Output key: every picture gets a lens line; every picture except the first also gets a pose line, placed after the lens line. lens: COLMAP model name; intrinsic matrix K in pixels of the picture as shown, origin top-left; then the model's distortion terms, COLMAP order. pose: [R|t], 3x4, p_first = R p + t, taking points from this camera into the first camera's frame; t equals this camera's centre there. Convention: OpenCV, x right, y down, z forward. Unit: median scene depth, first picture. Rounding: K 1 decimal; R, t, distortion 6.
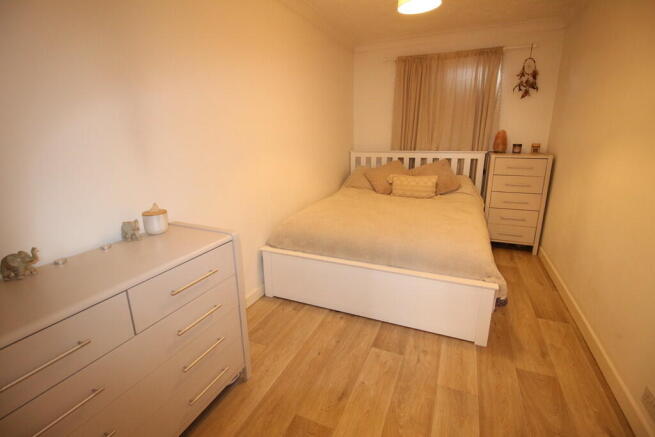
lens RADIAL K [[316.6, 0, 327.5], [0, 316.6, 218.5], [0, 0, 1]] dist [0.000984, 0.000151]
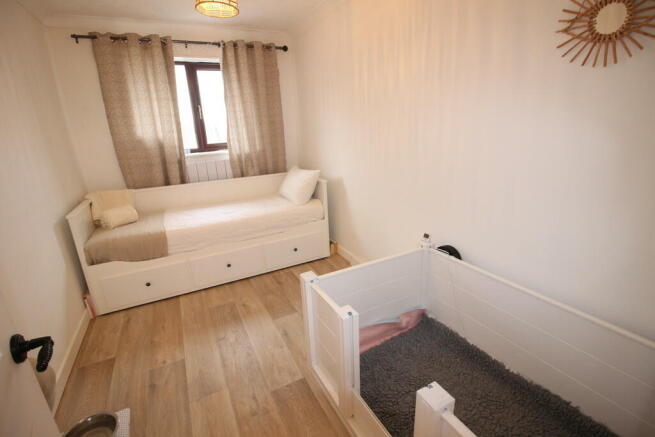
lens RADIAL K [[298.7, 0, 327.5], [0, 298.7, 218.5], [0, 0, 1]] dist [-0.000948, -0.000168]
pose [[-0.622611, 0.264572, -0.736449, 0.786977], [-0.160773, 0.877786, 0.451269, -0.495723], [0.765838, 0.399366, -0.503983, 1.686941]]
